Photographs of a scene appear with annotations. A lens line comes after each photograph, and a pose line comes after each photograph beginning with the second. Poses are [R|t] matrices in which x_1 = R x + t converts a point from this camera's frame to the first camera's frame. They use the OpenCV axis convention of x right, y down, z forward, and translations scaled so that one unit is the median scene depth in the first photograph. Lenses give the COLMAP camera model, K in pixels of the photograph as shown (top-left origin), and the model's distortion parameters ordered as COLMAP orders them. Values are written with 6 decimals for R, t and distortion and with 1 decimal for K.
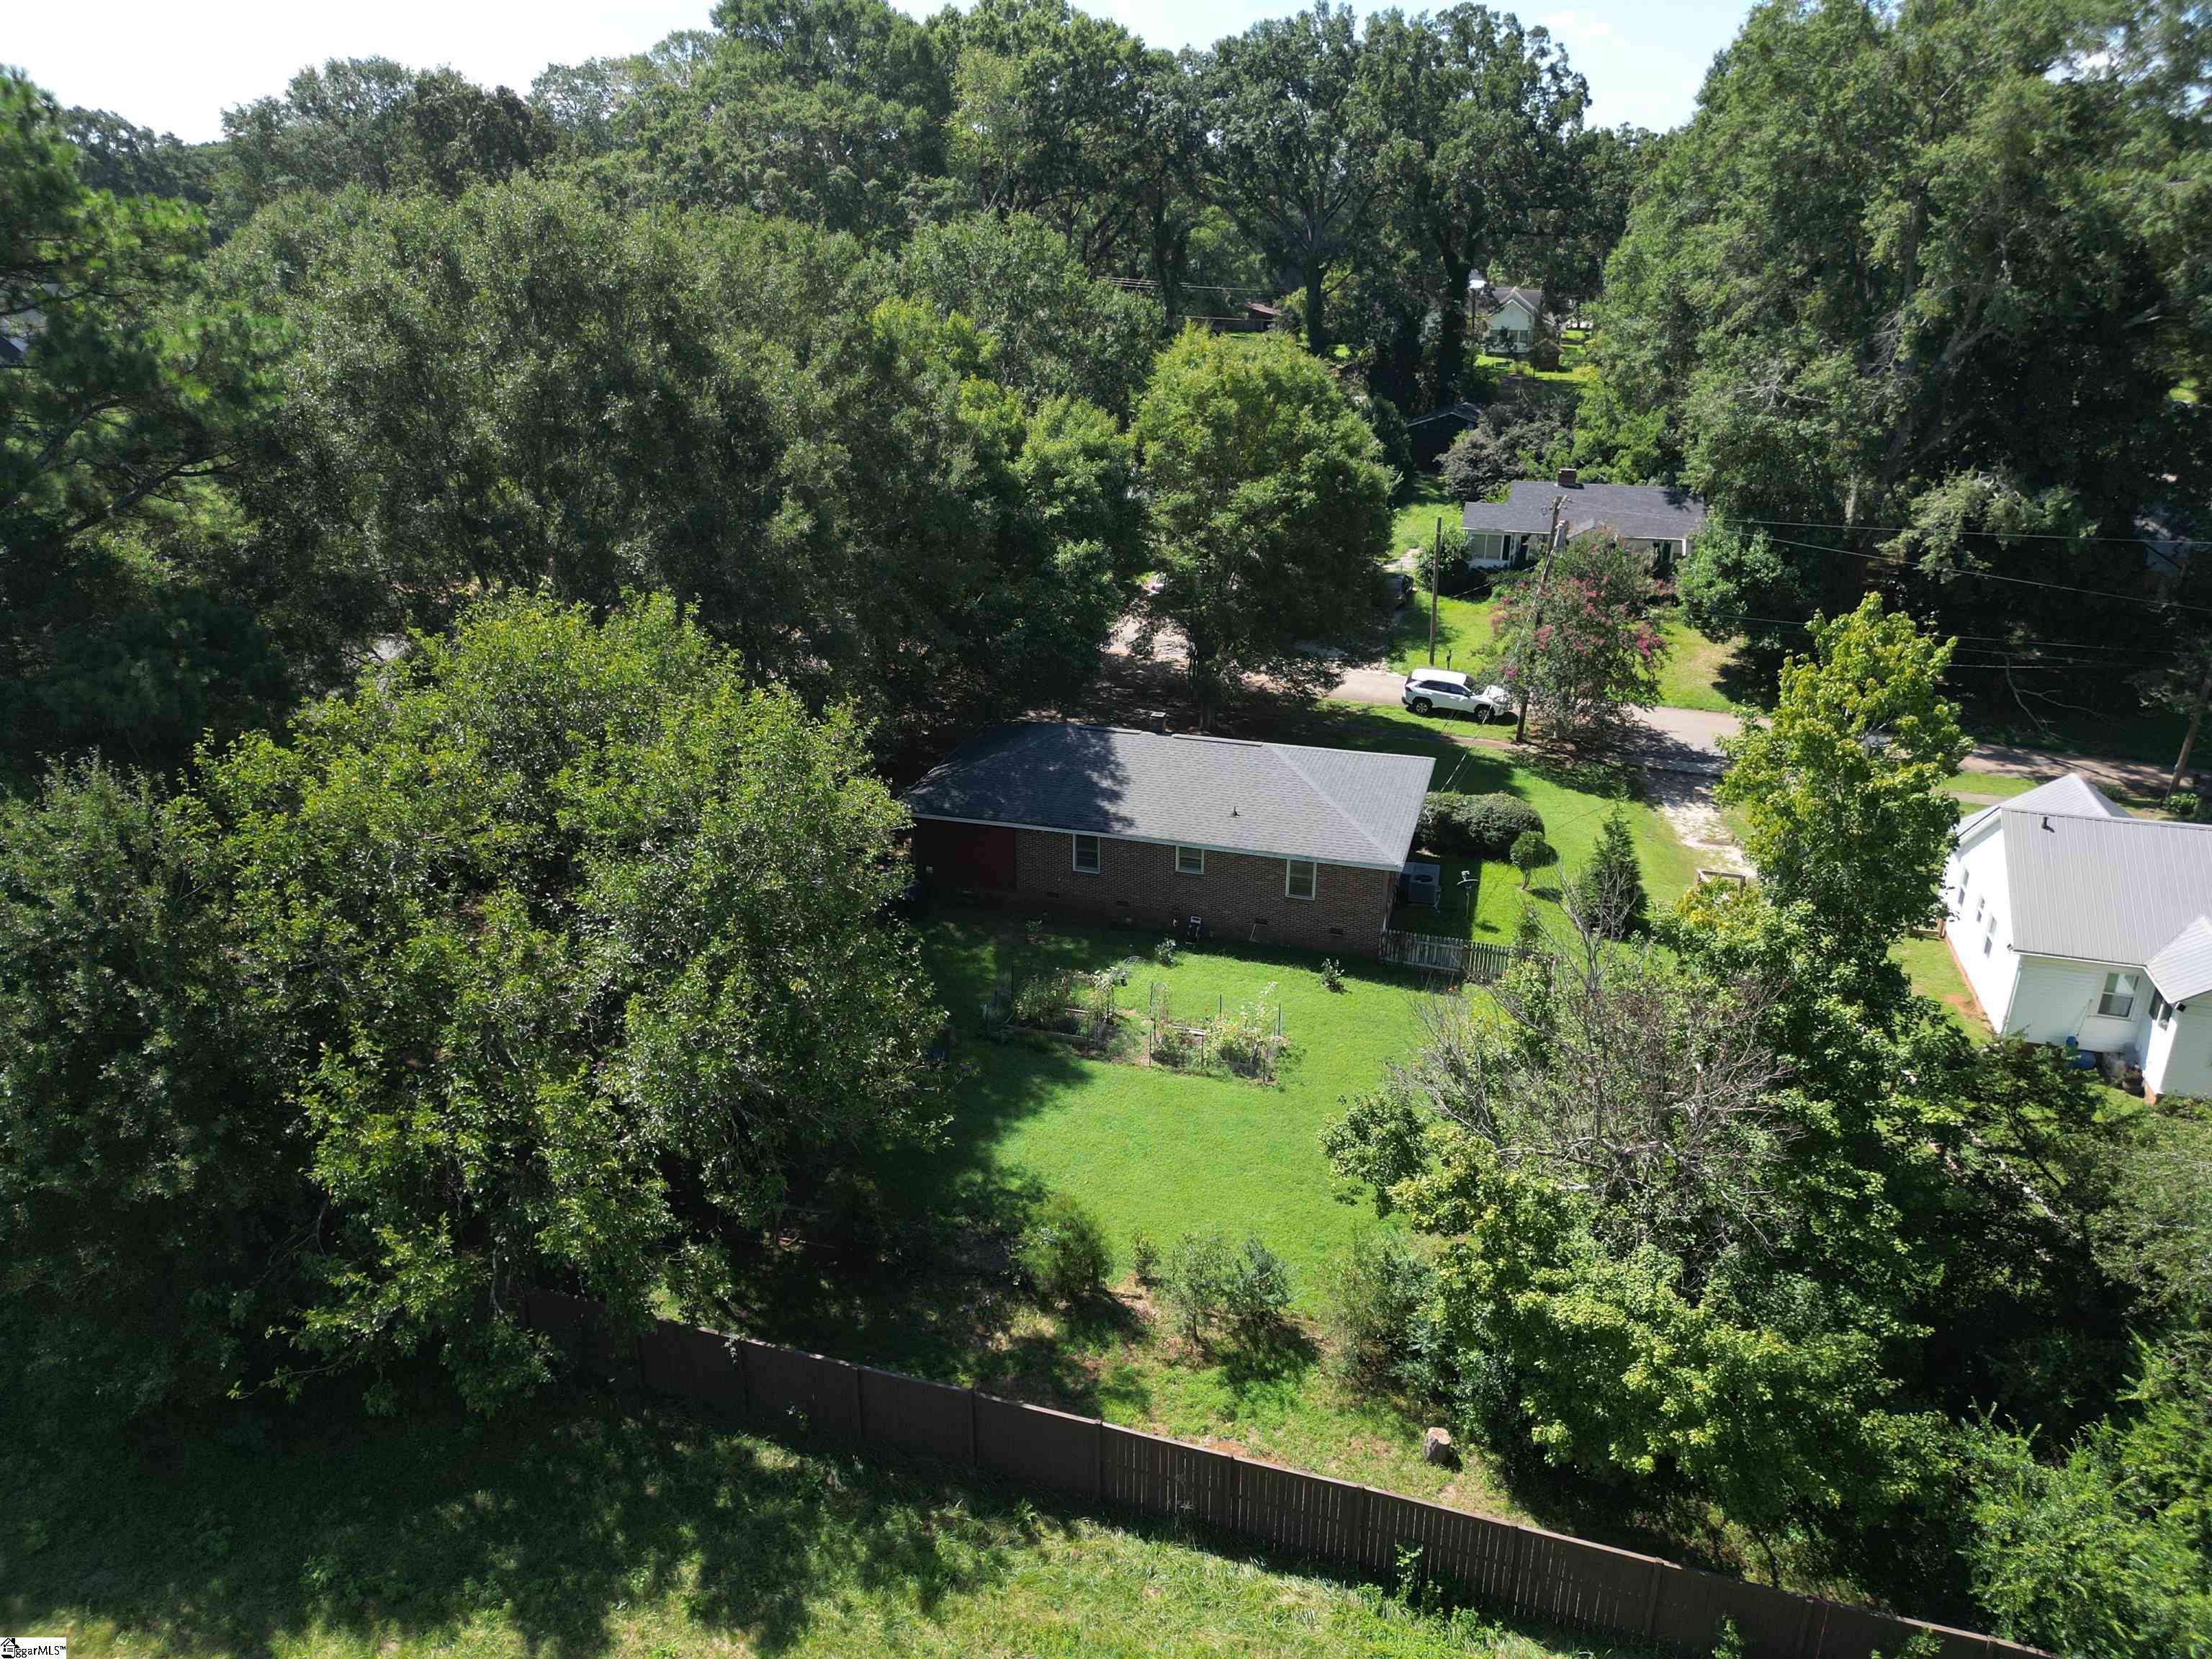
lens RADIAL K [[1565.7, 0, 1100.2], [0, 1565.7, 837.3], [0, 0, 1]] dist [0.052296, -0.037568]
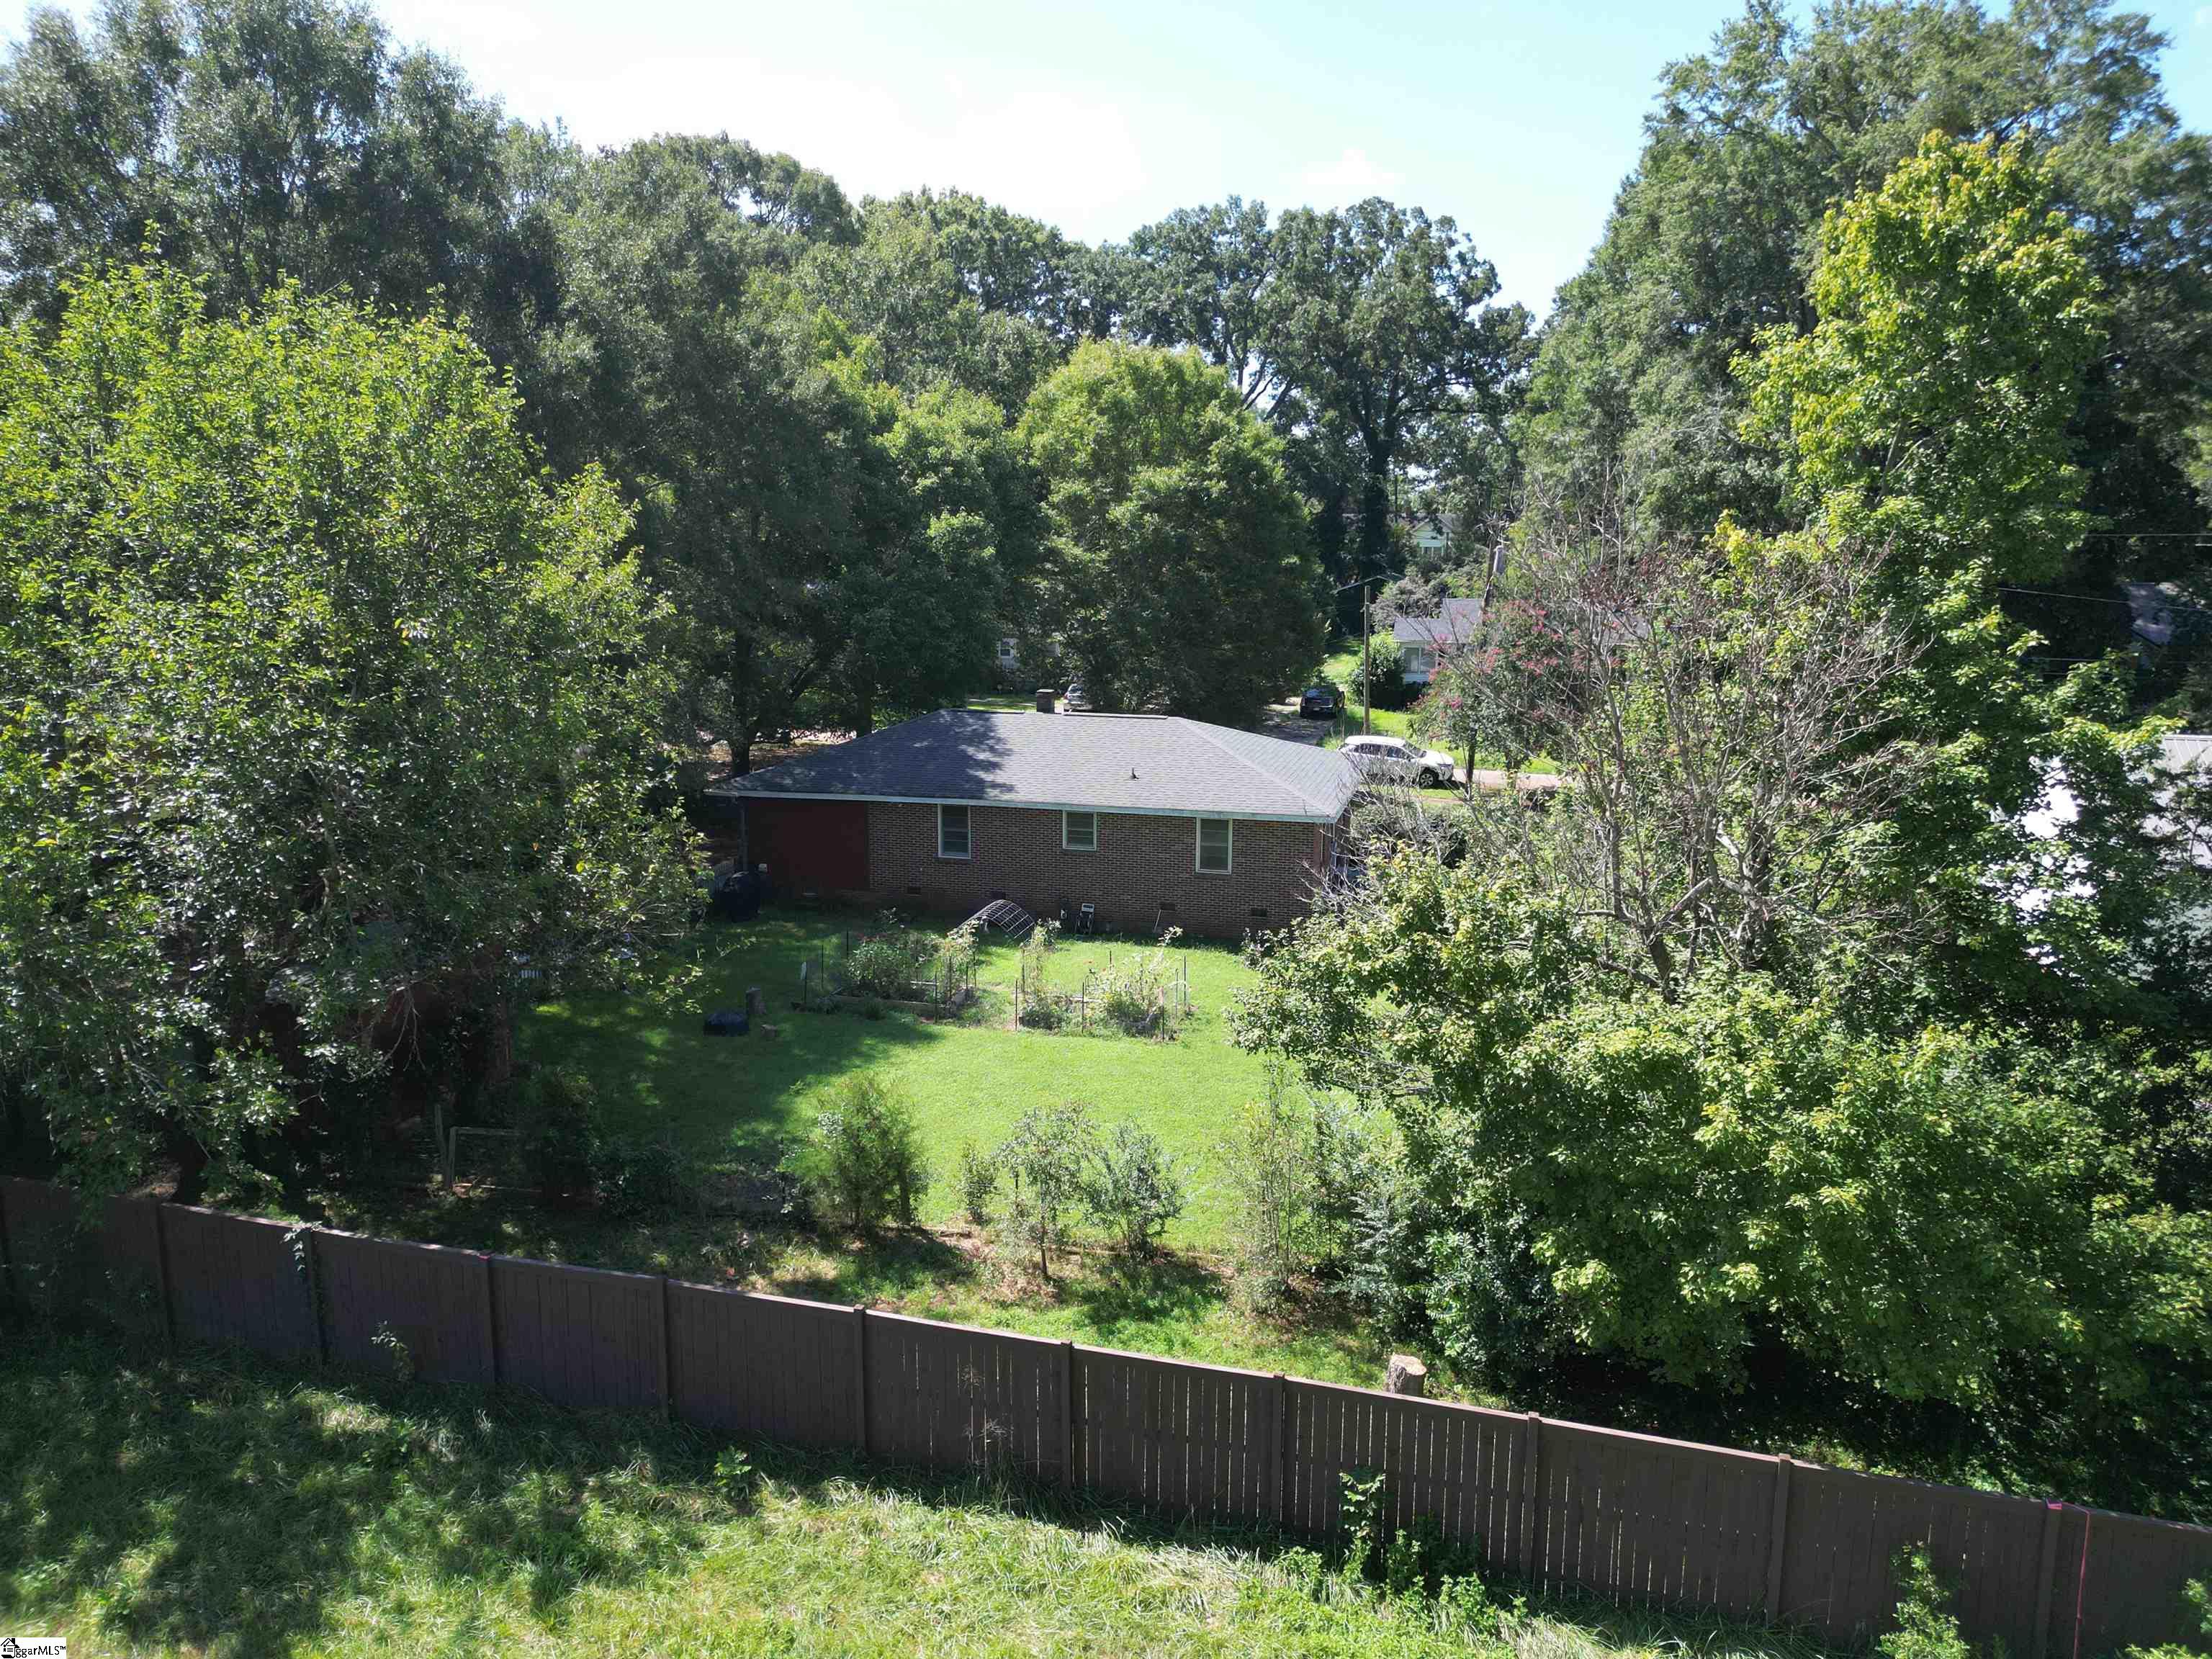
lens RADIAL K [[1565.7, 0, 1100.2], [0, 1565.7, 837.3], [0, 0, 1]] dist [0.052296, -0.037568]
pose [[0.999398, -0.004734, 0.034361, 0.059837], [0.011046, 0.982503, -0.185921, 0.250851], [-0.032880, 0.186189, 0.981964, 0.290085]]
